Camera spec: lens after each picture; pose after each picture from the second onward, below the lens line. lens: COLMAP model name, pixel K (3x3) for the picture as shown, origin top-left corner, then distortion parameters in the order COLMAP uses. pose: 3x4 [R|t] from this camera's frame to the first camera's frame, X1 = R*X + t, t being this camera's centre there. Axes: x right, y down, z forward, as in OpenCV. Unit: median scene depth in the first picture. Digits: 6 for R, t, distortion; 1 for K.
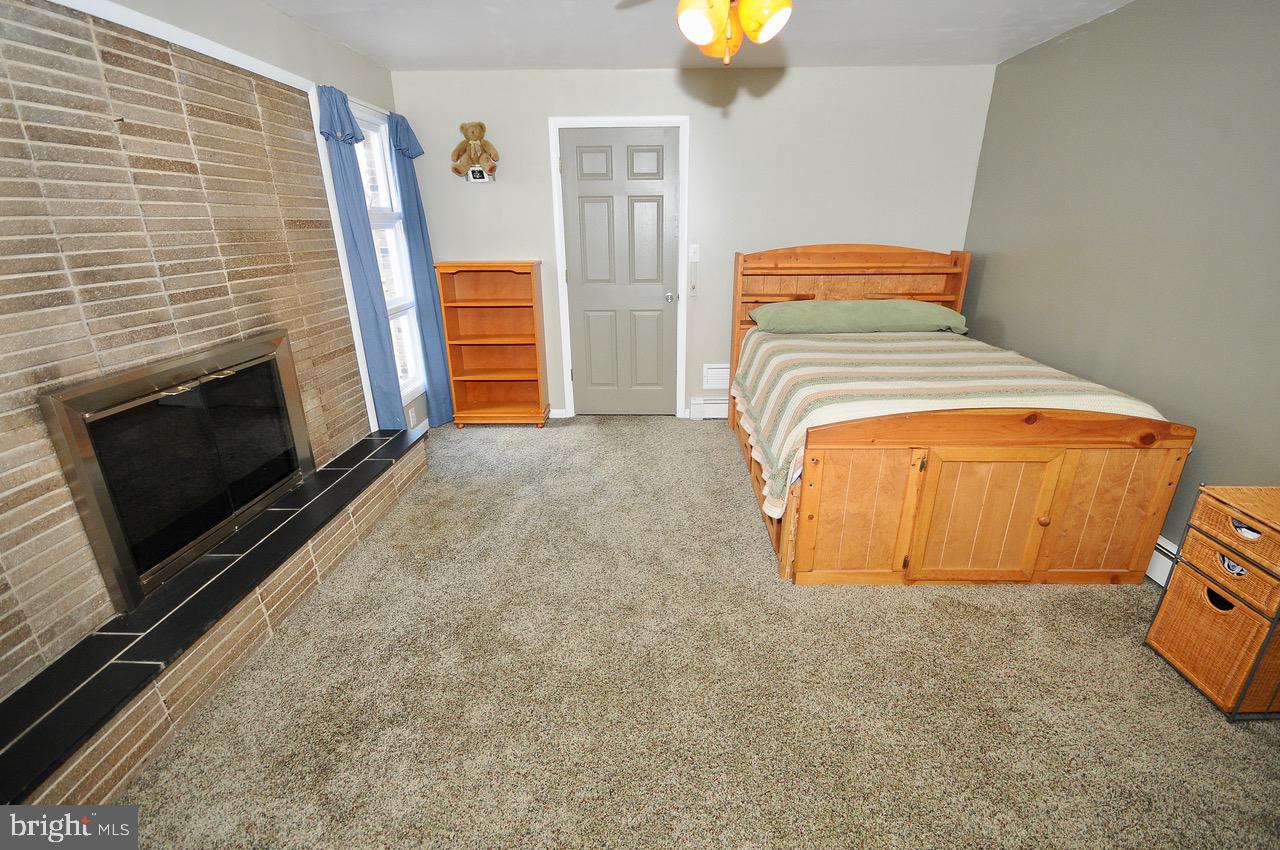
lens RADIAL K [[576.7, 0, 650.2], [0, 576.7, 440.8], [0, 0, 1]] dist [0.003273, -0.009600]
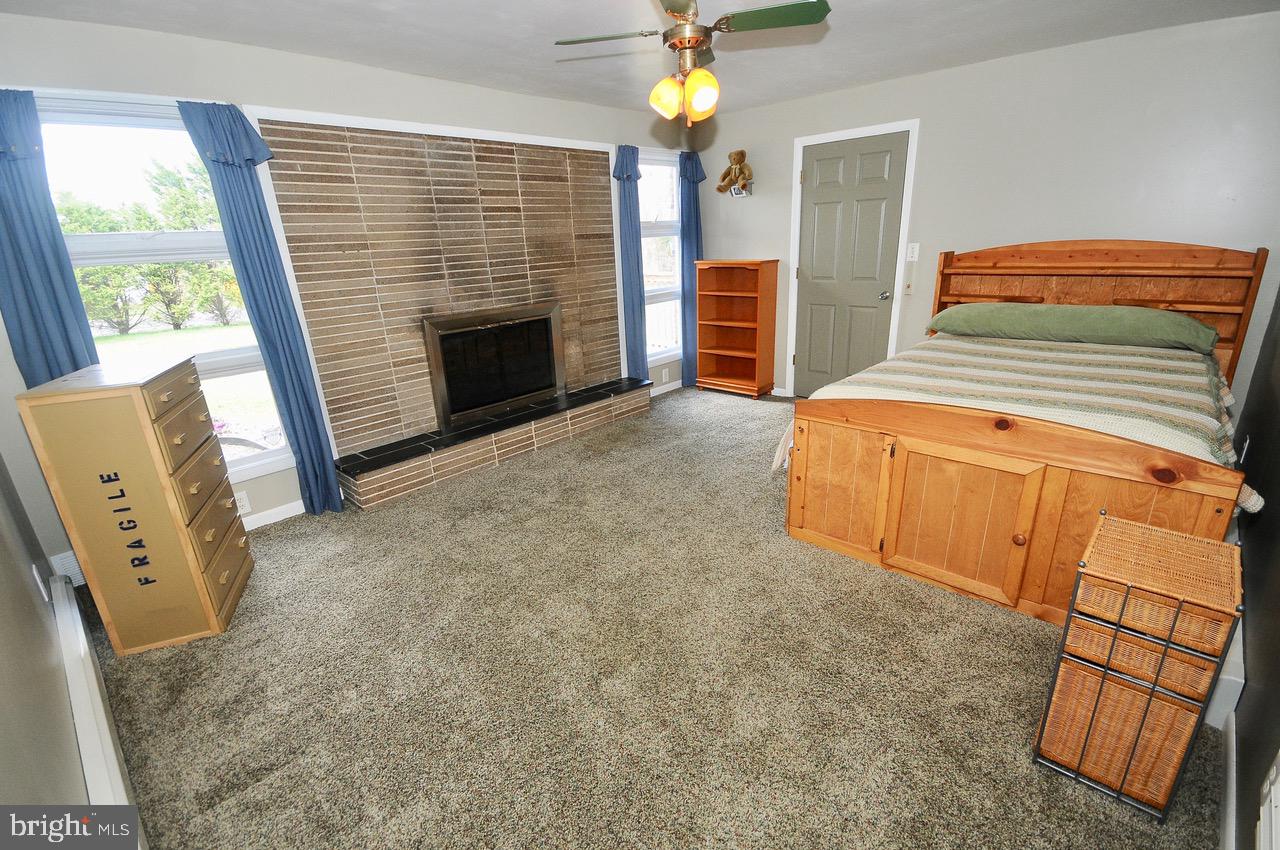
lens RADIAL K [[576.7, 0, 643.4], [0, 576.7, 438.3], [0, 0, 1]] dist [0.003273, -0.009600]
pose [[0.745194, 0.196345, -0.637287, 0.771502], [-0.197603, 0.977767, 0.070182, 0.033168], [0.636898, 0.073630, 0.767424, -0.103568]]
